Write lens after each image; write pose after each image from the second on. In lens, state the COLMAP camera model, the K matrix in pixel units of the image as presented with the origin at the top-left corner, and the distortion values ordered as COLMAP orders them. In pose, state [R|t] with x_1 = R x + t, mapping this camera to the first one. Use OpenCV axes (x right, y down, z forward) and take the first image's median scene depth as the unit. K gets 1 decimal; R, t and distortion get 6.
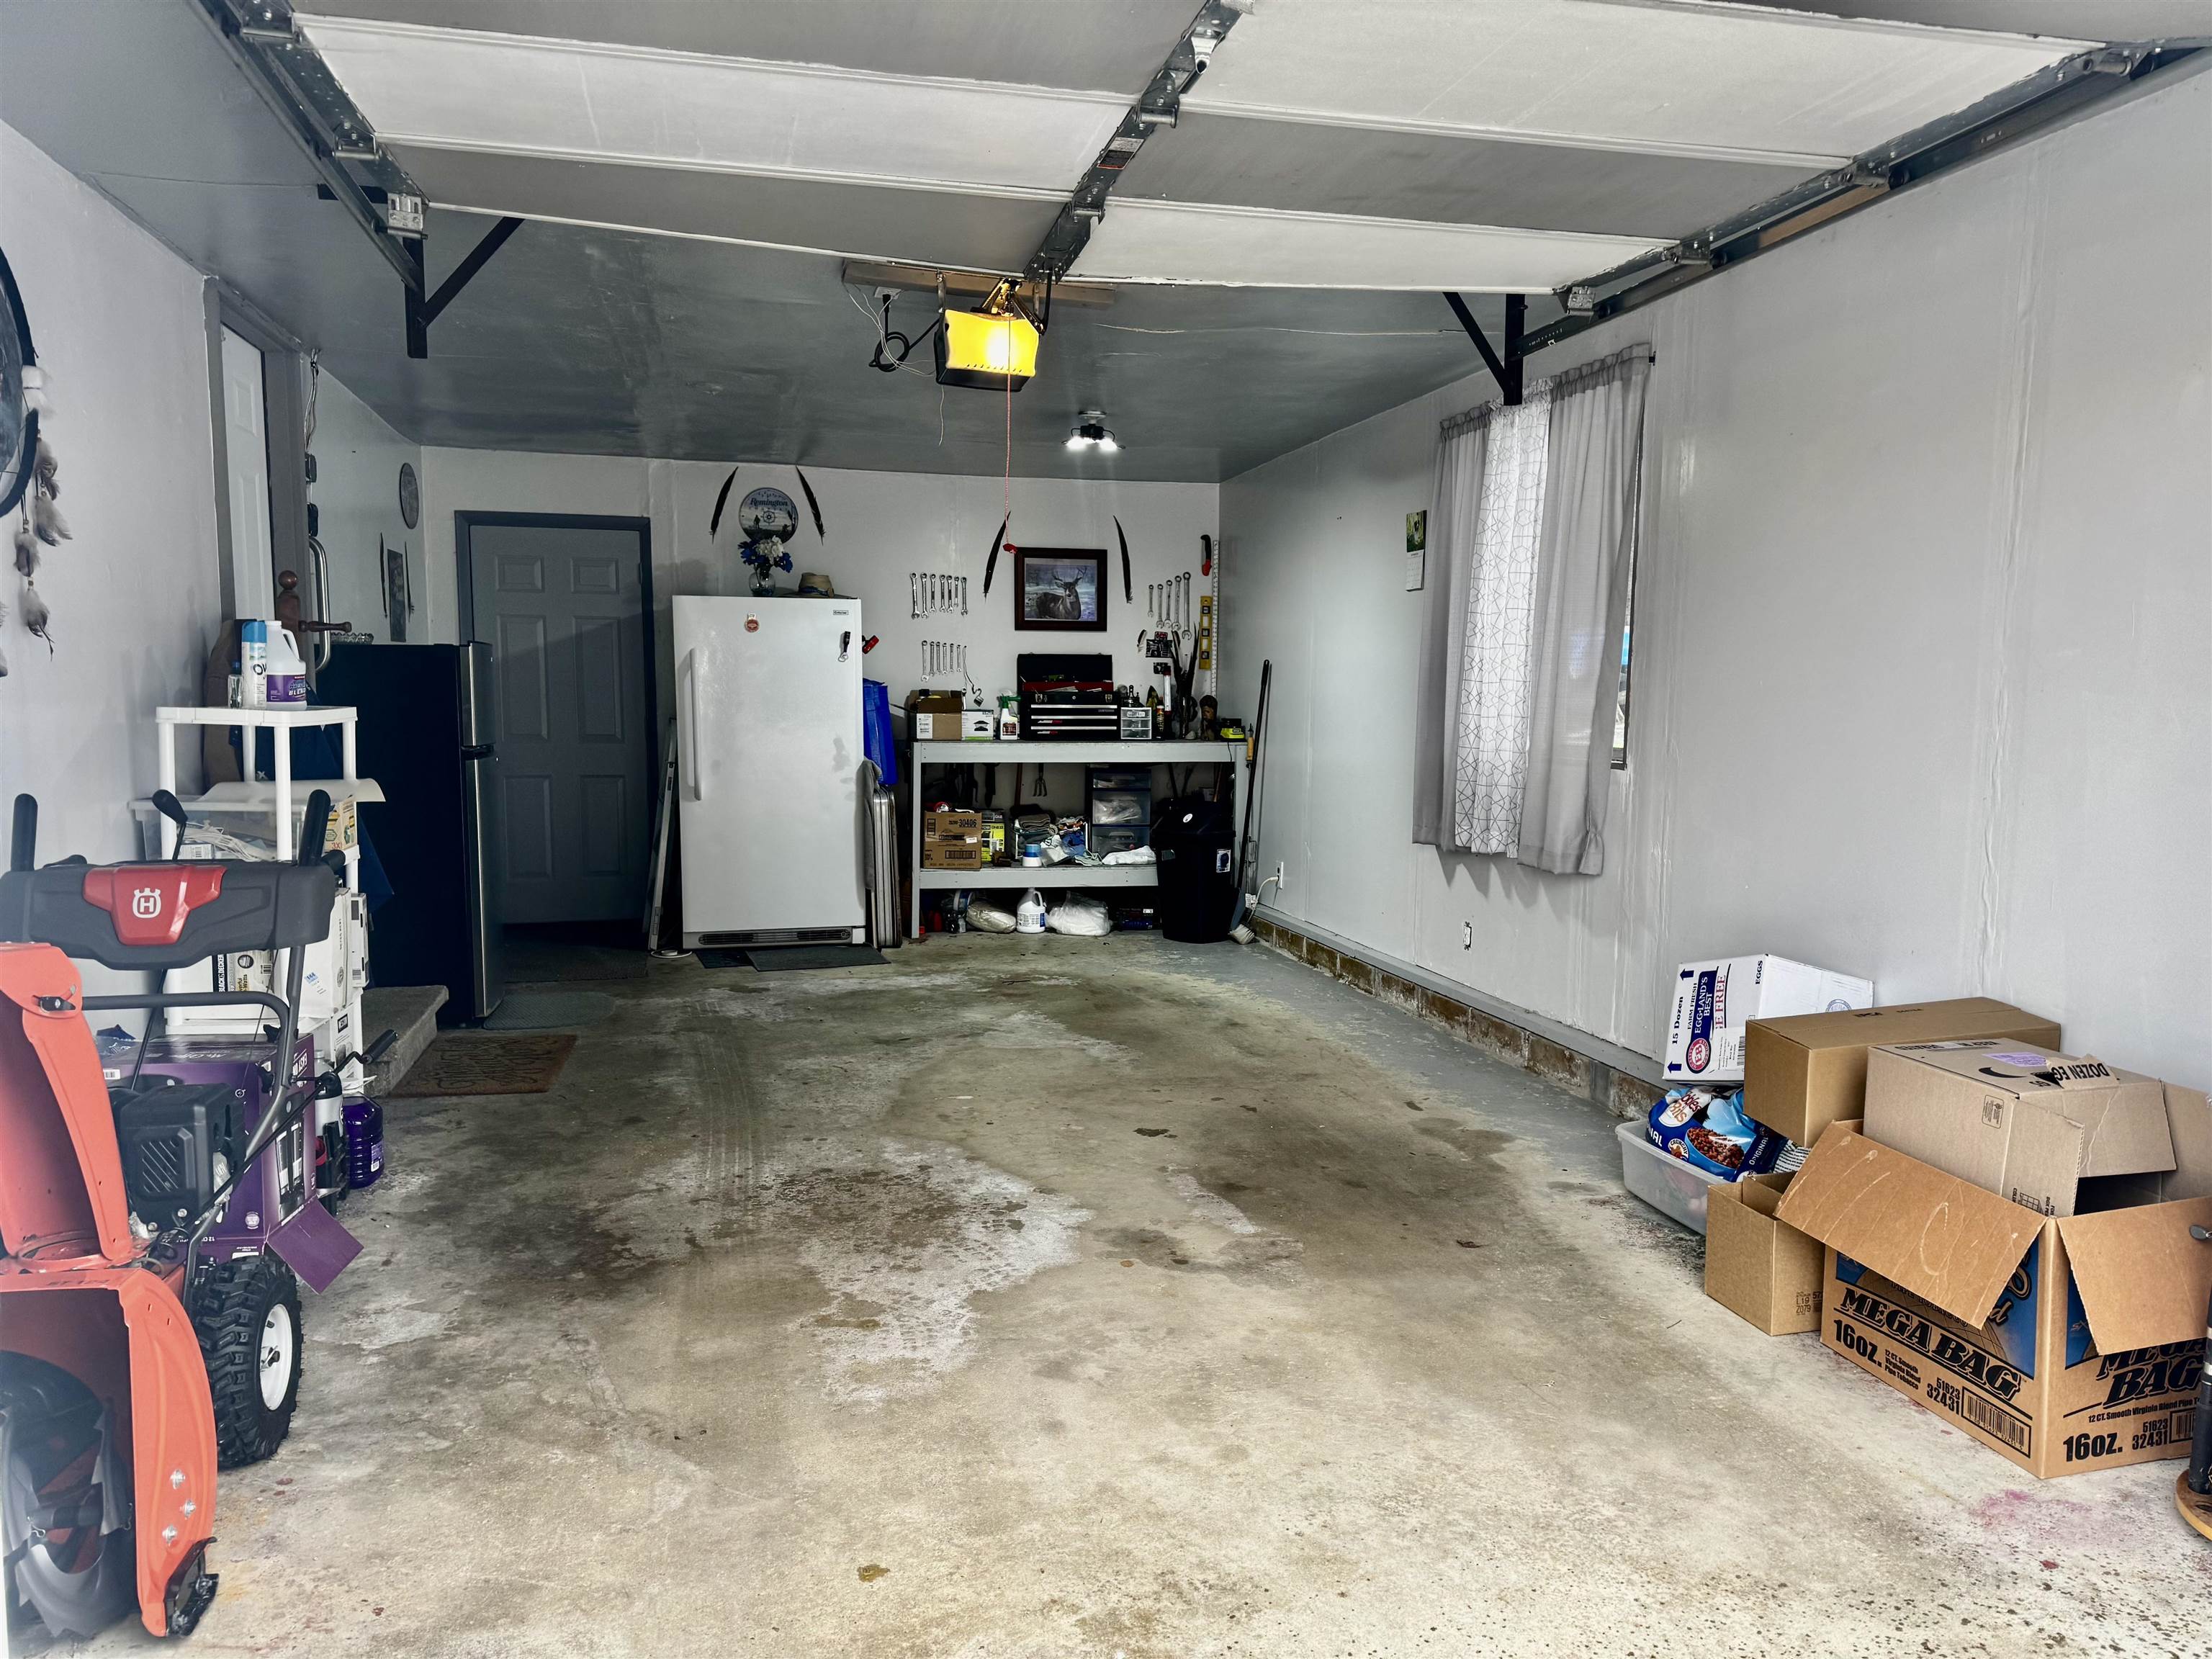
lens RADIAL K [[1564.5, 0, 1088.7], [0, 1564.5, 843.1], [0, 0, 1]] dist [0.095478, -0.110596]
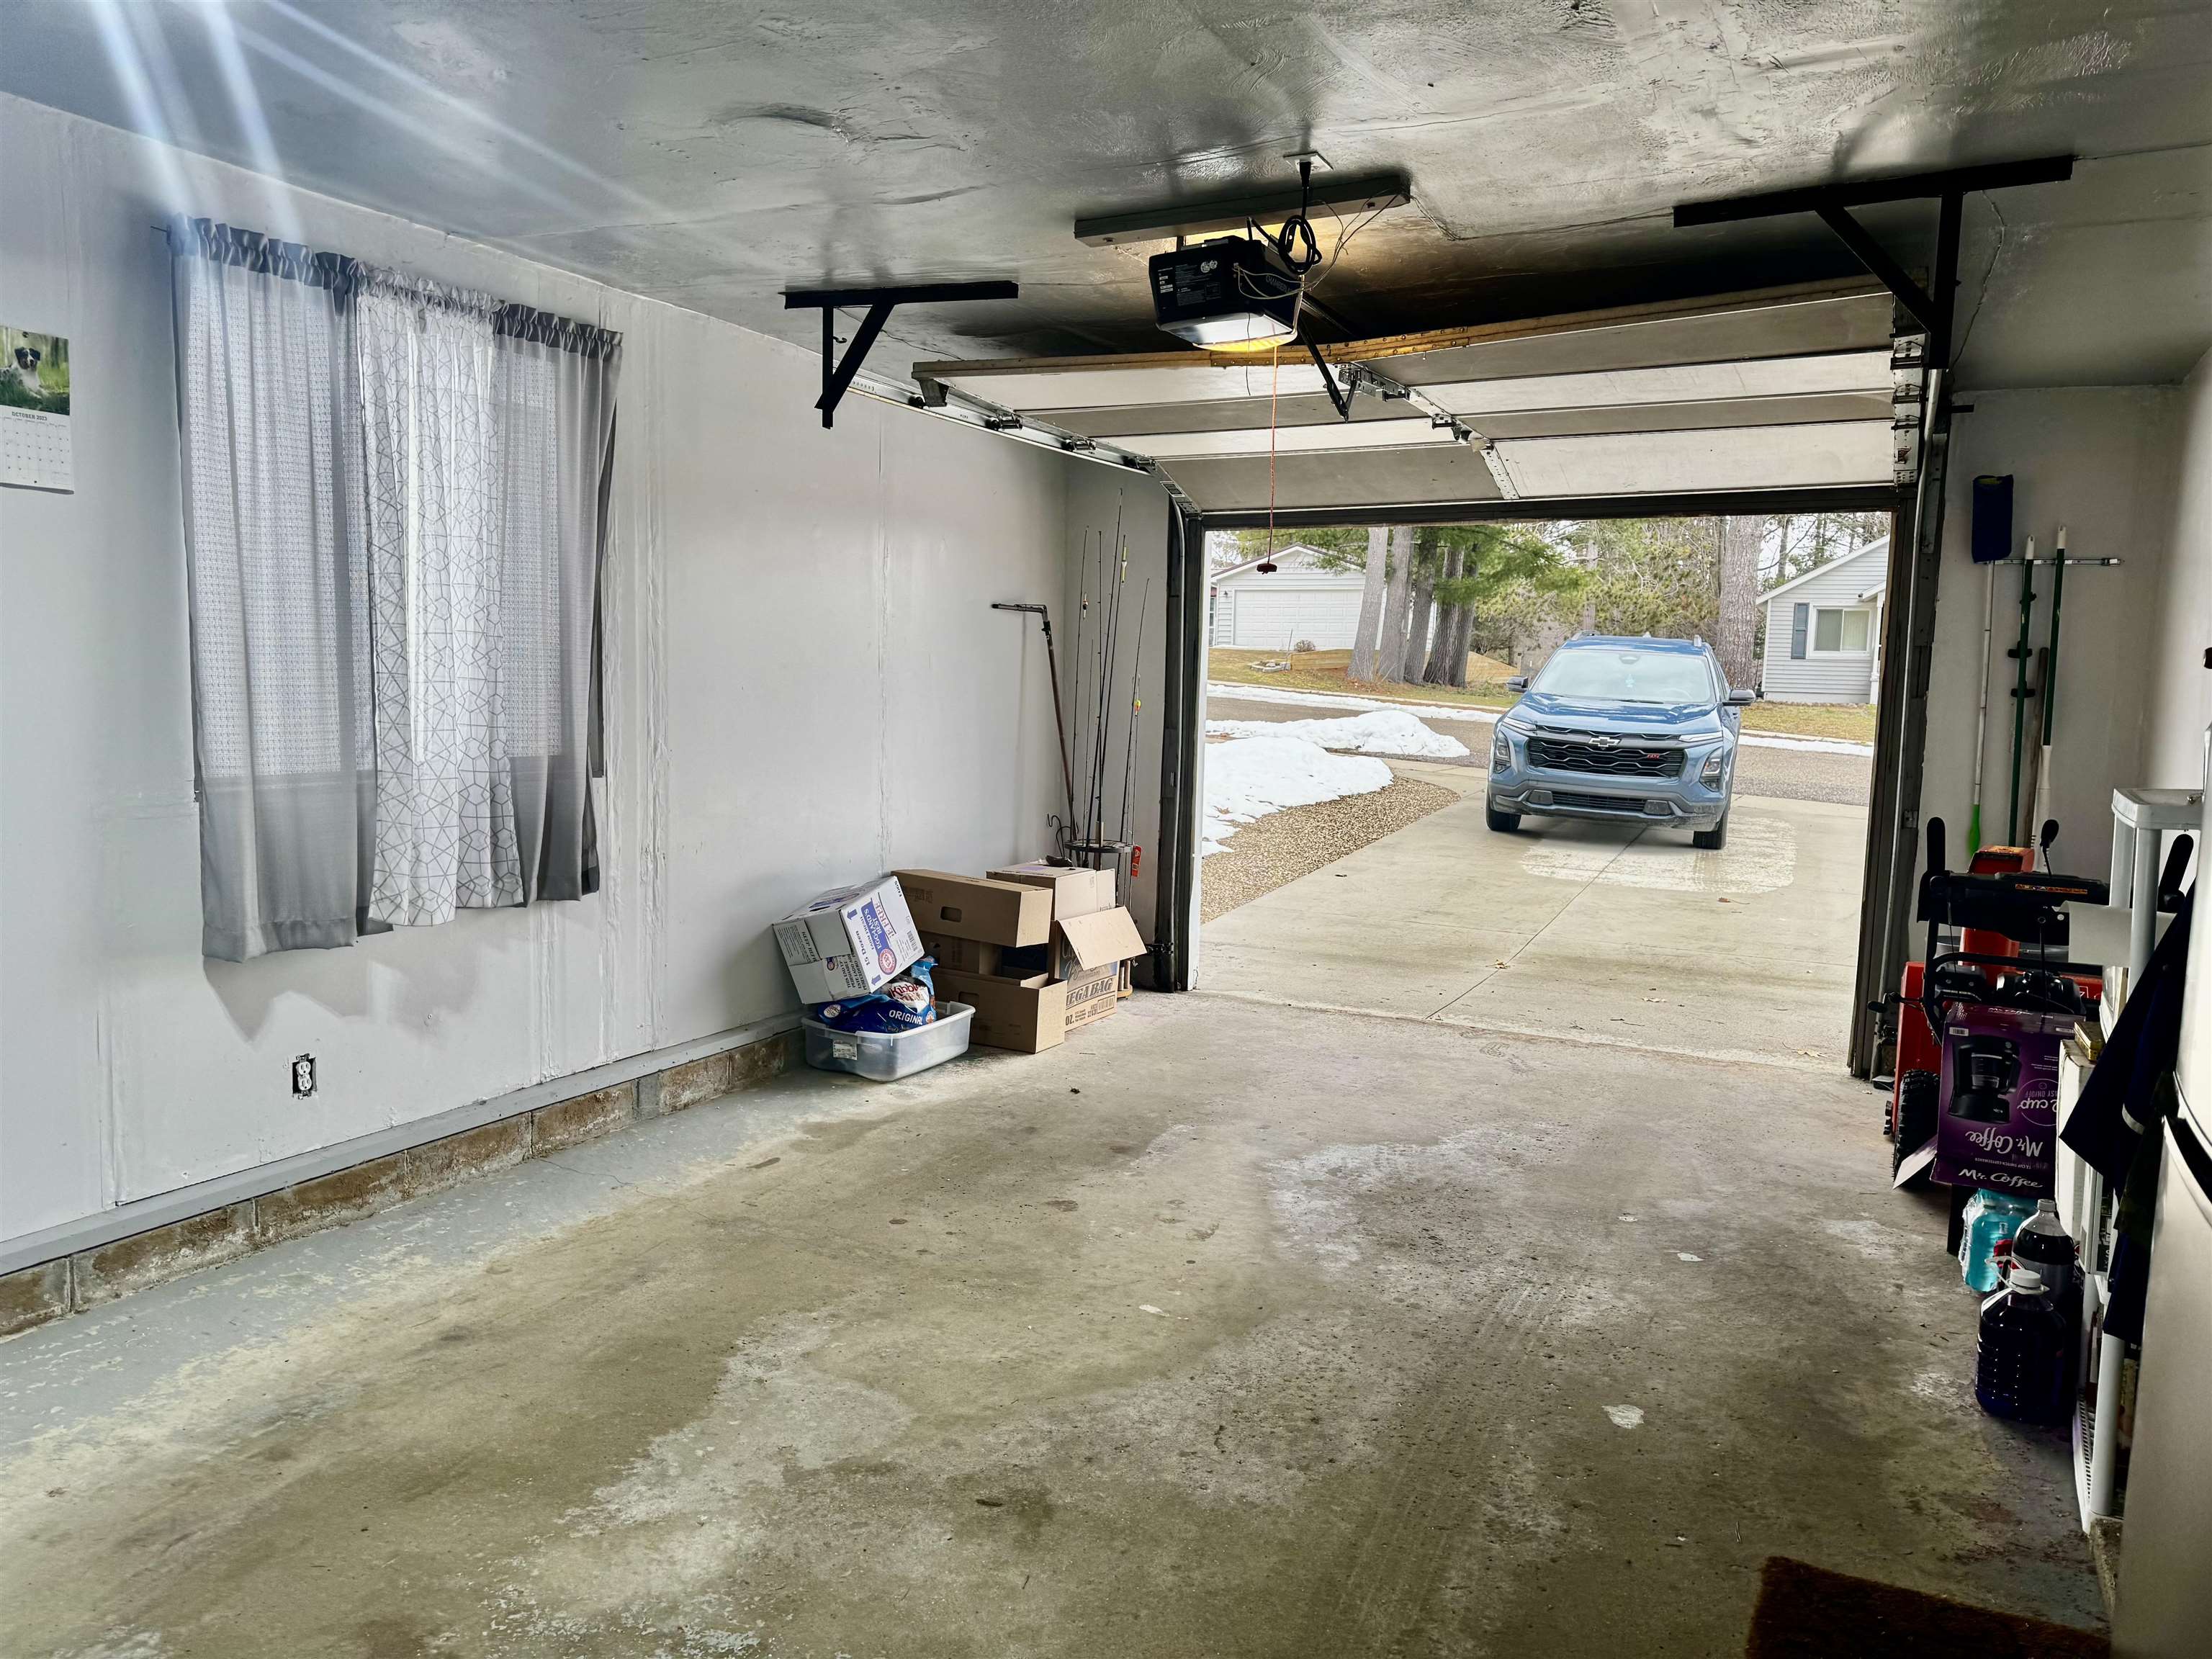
lens RADIAL K [[1564.5, 0, 1088.7], [0, 1564.5, 843.1], [0, 0, 1]] dist [0.095478, -0.110596]
pose [[-0.769238, -0.098754, 0.631285, -0.538983], [0.028868, 0.981604, 0.188733, -0.196851], [-0.638310, 0.163405, -0.752236, 1.691586]]
